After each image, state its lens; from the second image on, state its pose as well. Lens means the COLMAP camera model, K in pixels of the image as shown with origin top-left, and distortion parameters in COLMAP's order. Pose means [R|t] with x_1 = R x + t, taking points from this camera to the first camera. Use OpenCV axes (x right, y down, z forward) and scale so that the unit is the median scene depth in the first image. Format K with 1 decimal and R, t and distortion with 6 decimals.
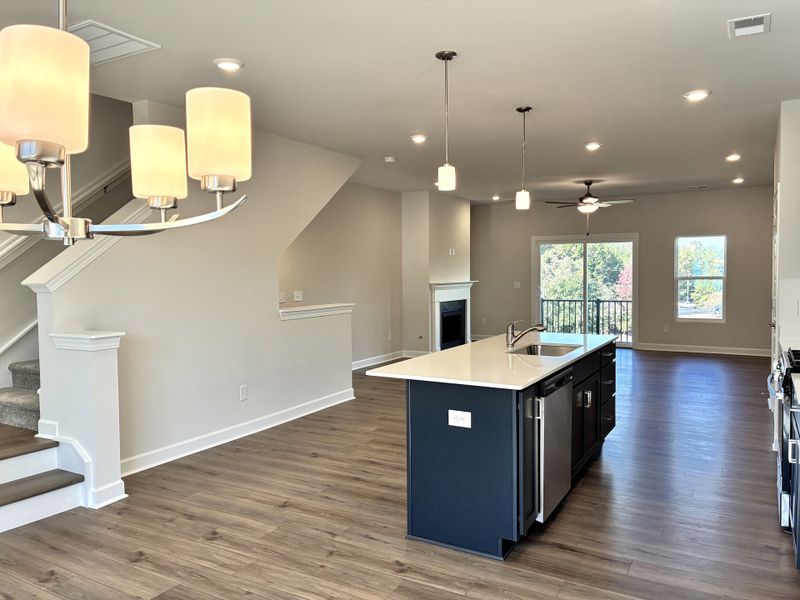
lens RADIAL K [[605.9, 0, 401.7], [0, 605.9, 296.9], [0, 0, 1]] dist [0.049414, -0.054568]
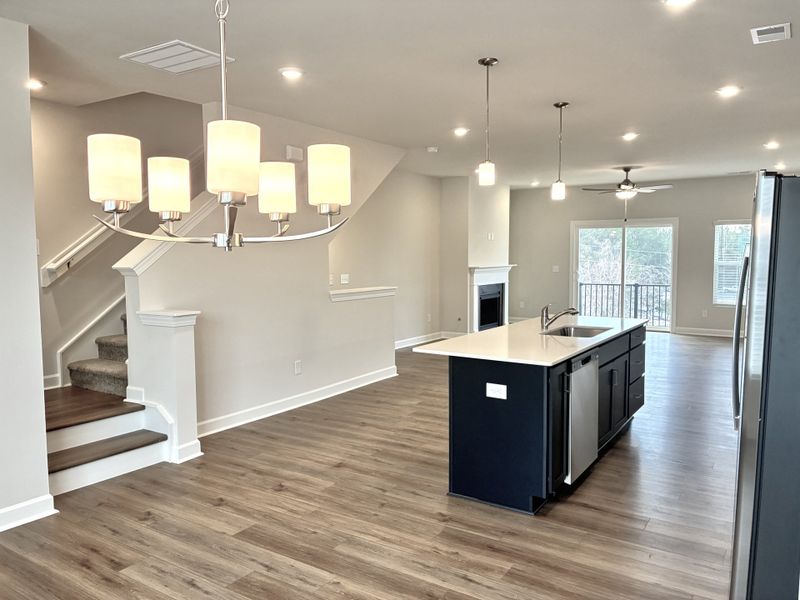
lens RADIAL K [[623.2, 0, 402.6], [0, 623.2, 295.0], [0, 0, 1]] dist [0.051638, -0.063983]
pose [[0.998349, 0.008909, -0.056743, -0.012250], [-0.007330, 0.999582, 0.027968, -0.007419], [0.056969, -0.027505, 0.997997, -0.141072]]
